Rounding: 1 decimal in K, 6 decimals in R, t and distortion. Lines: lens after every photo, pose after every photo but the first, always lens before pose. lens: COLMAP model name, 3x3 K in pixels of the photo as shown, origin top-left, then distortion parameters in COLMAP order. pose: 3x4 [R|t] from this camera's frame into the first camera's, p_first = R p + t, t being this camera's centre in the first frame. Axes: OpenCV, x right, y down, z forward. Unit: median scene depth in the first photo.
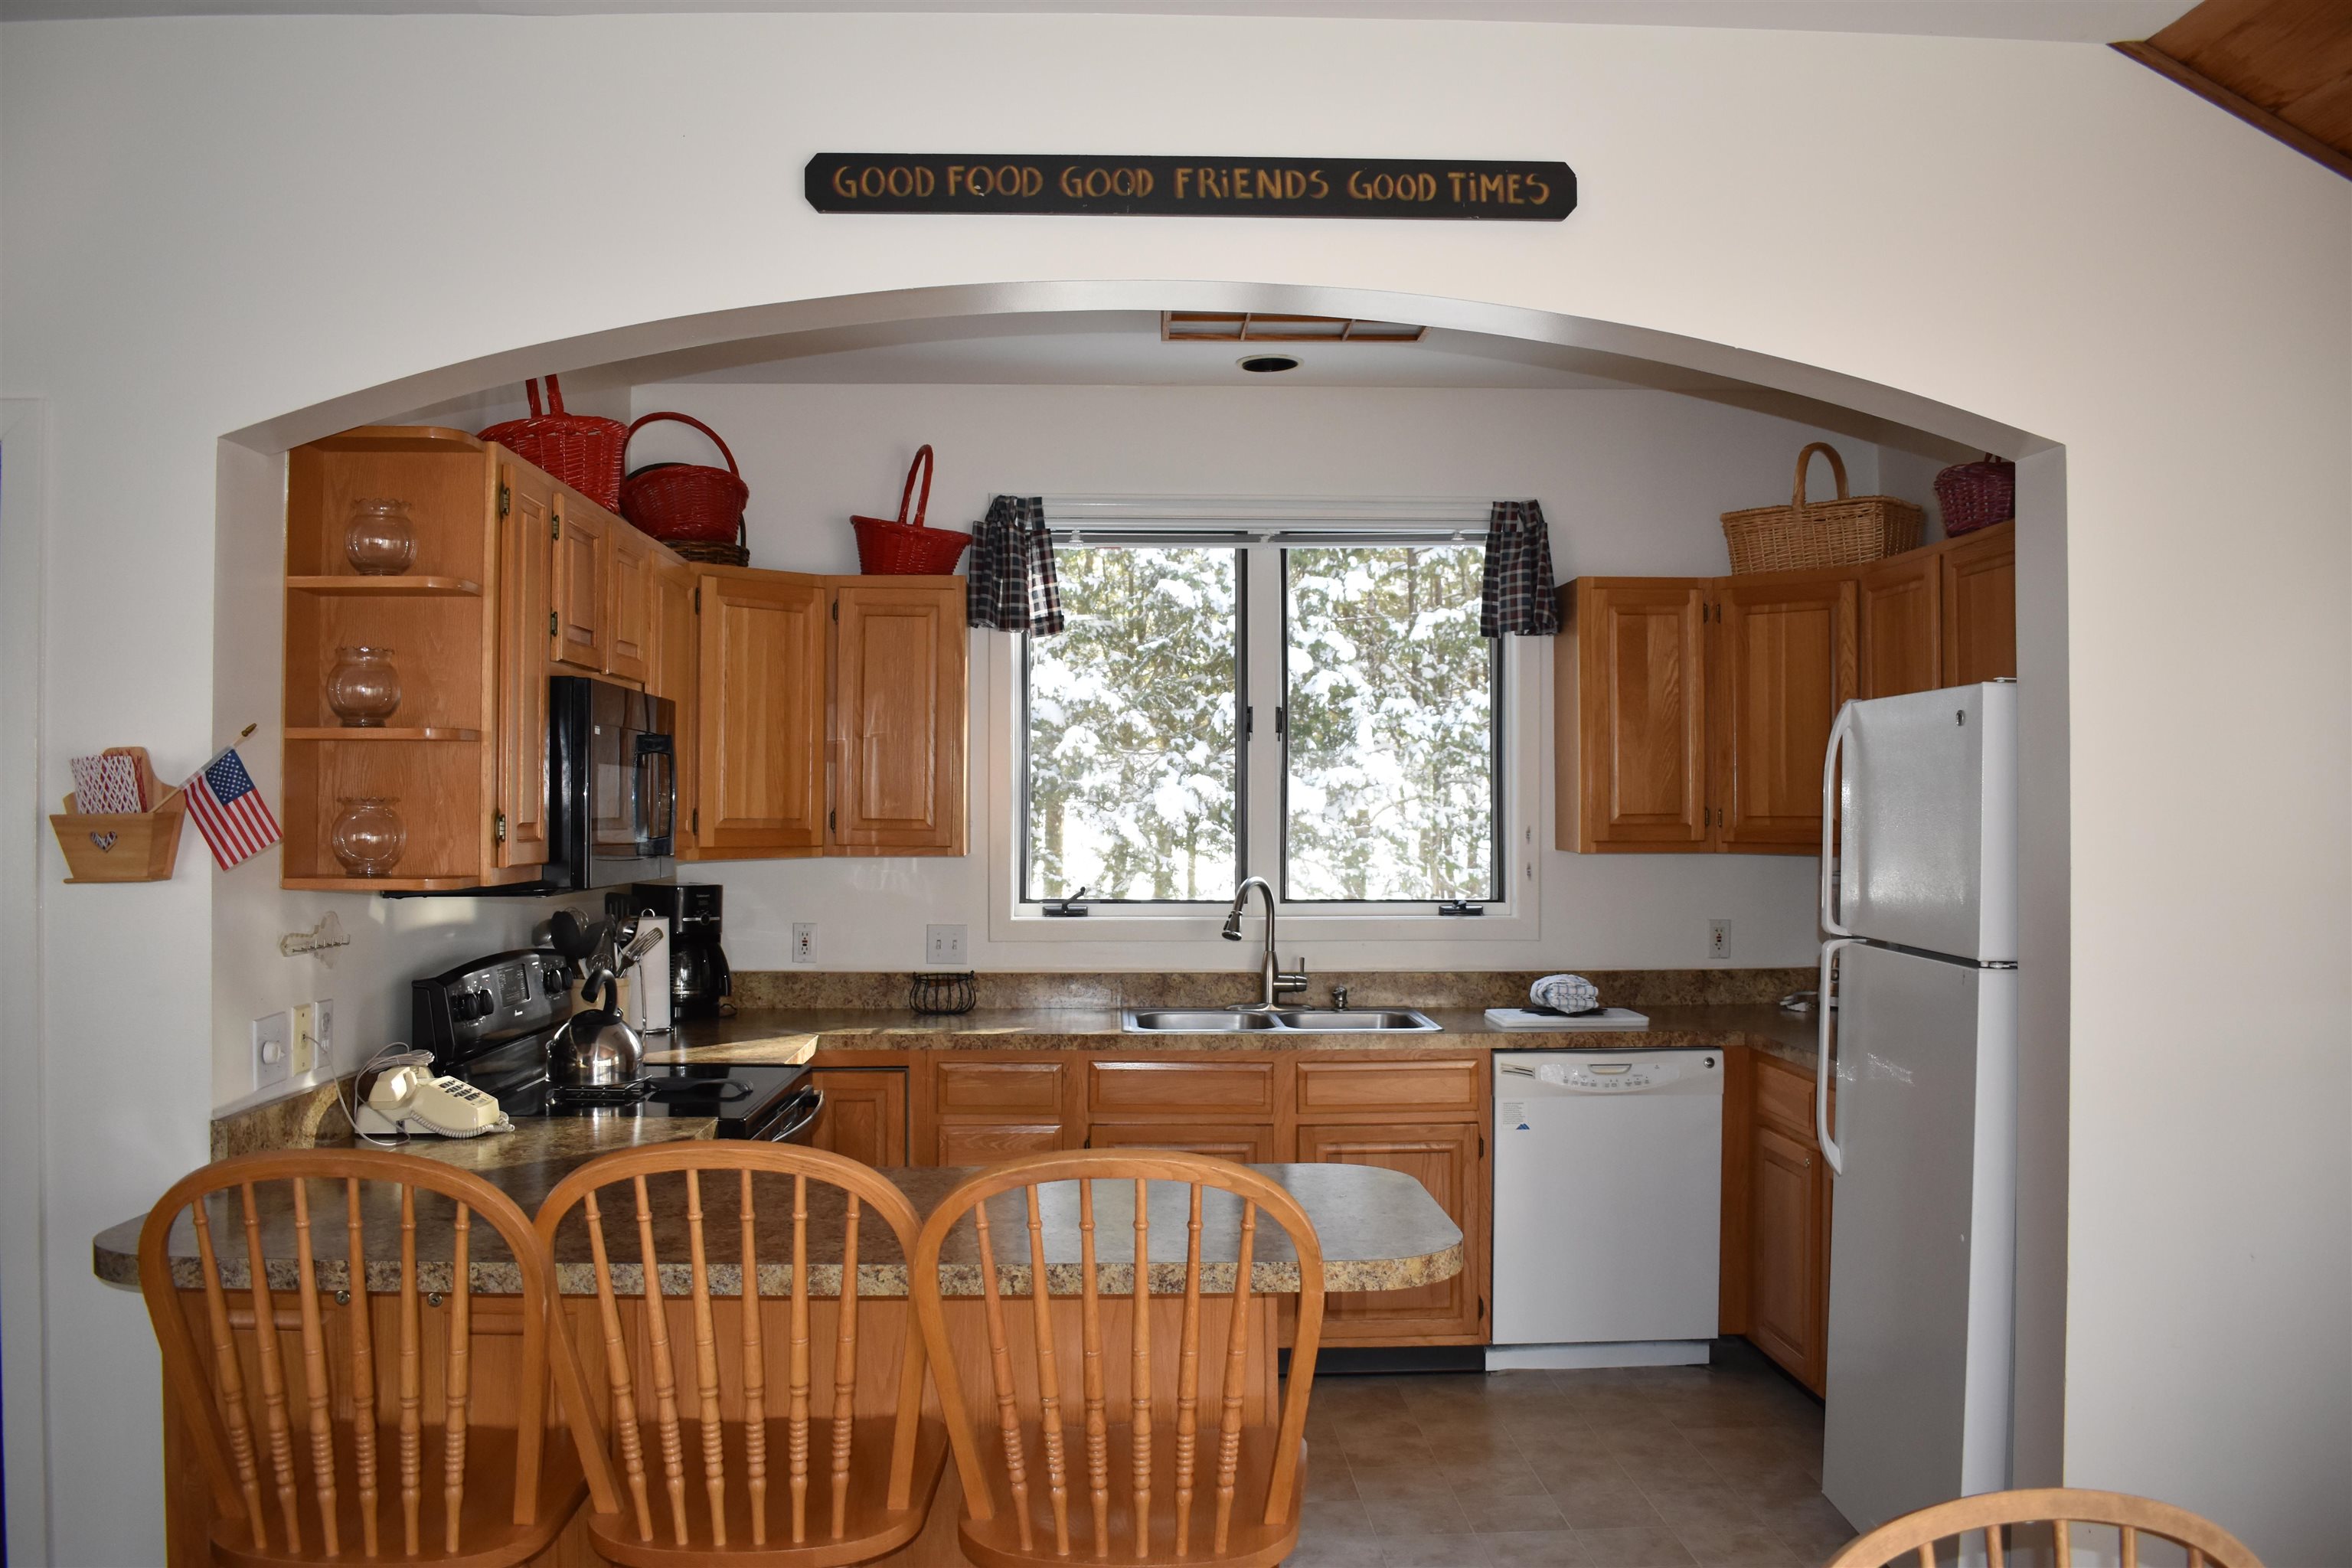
lens RADIAL K [[1914.8, 0, 1168.4], [0, 1914.8, 790.8], [0, 0, 1]] dist [-0.084471, 0.007021]
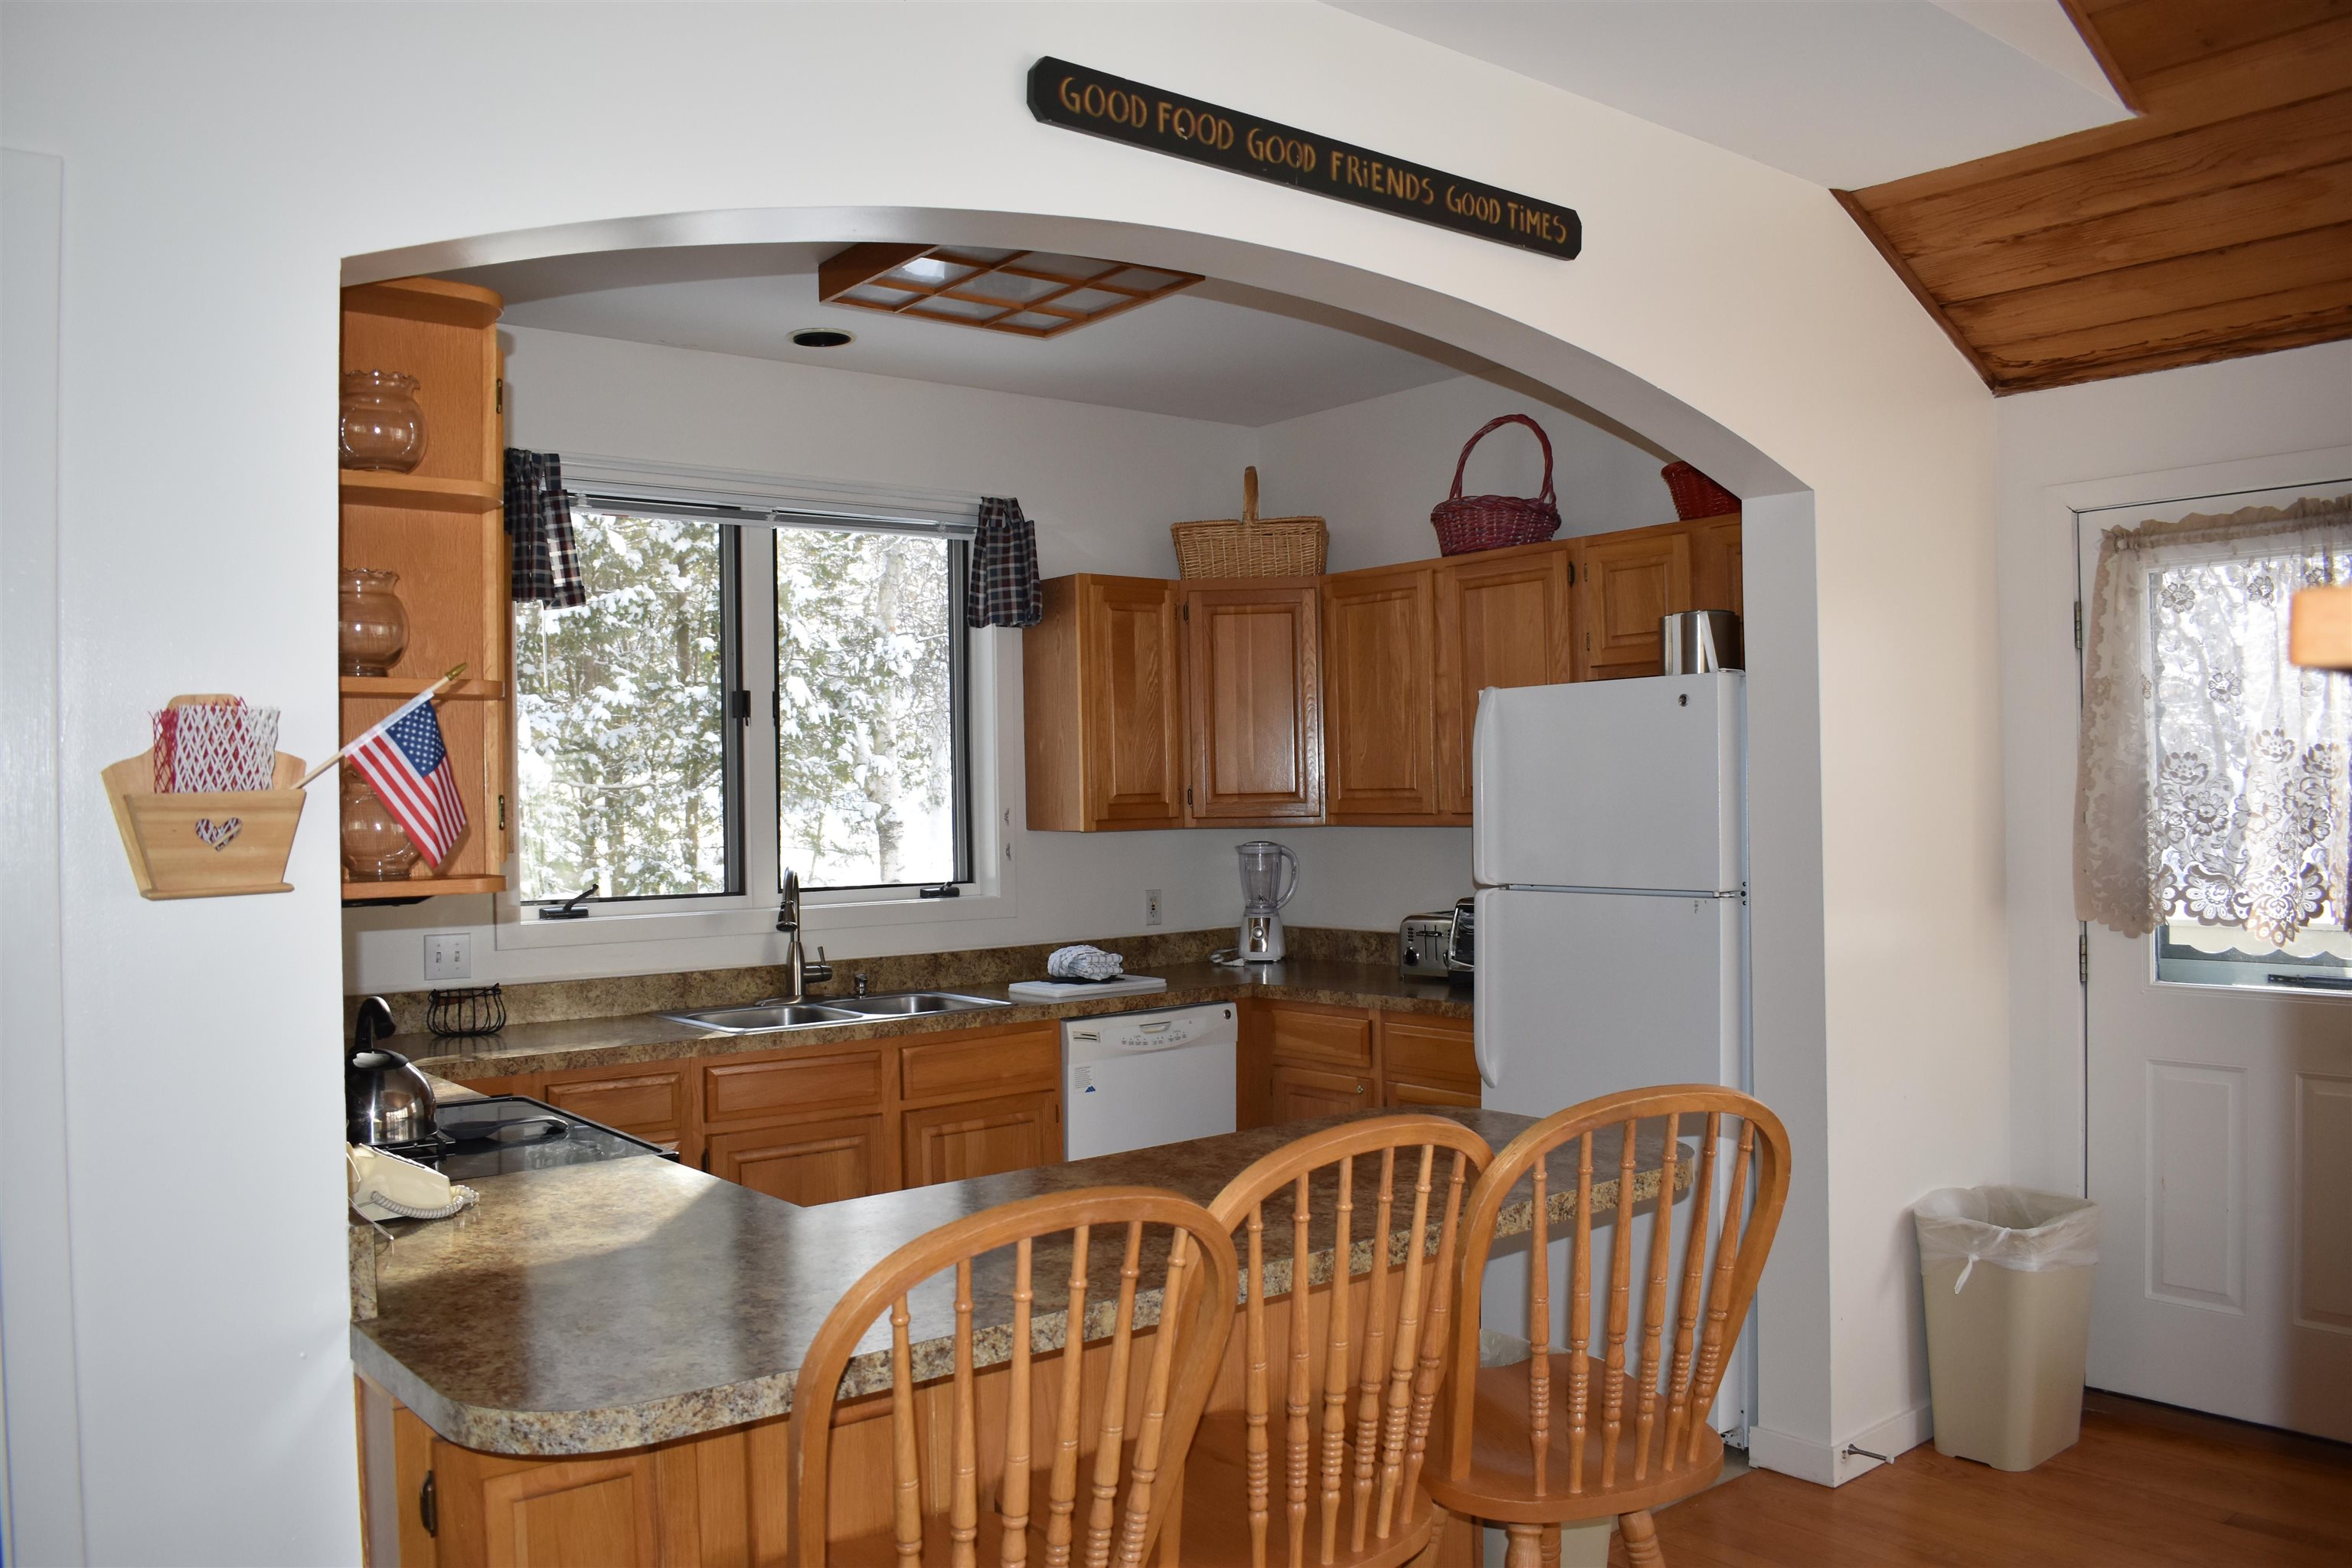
lens RADIAL K [[1836.3, 0, 1160.7], [0, 1836.3, 783.2], [0, 0, 1]] dist [-0.097855, 0.017459]
pose [[0.798791, -0.011549, 0.601498, -0.369236], [0.016311, 0.999864, -0.002462, 0.008879], [-0.601387, 0.011778, 0.798871, 0.151829]]
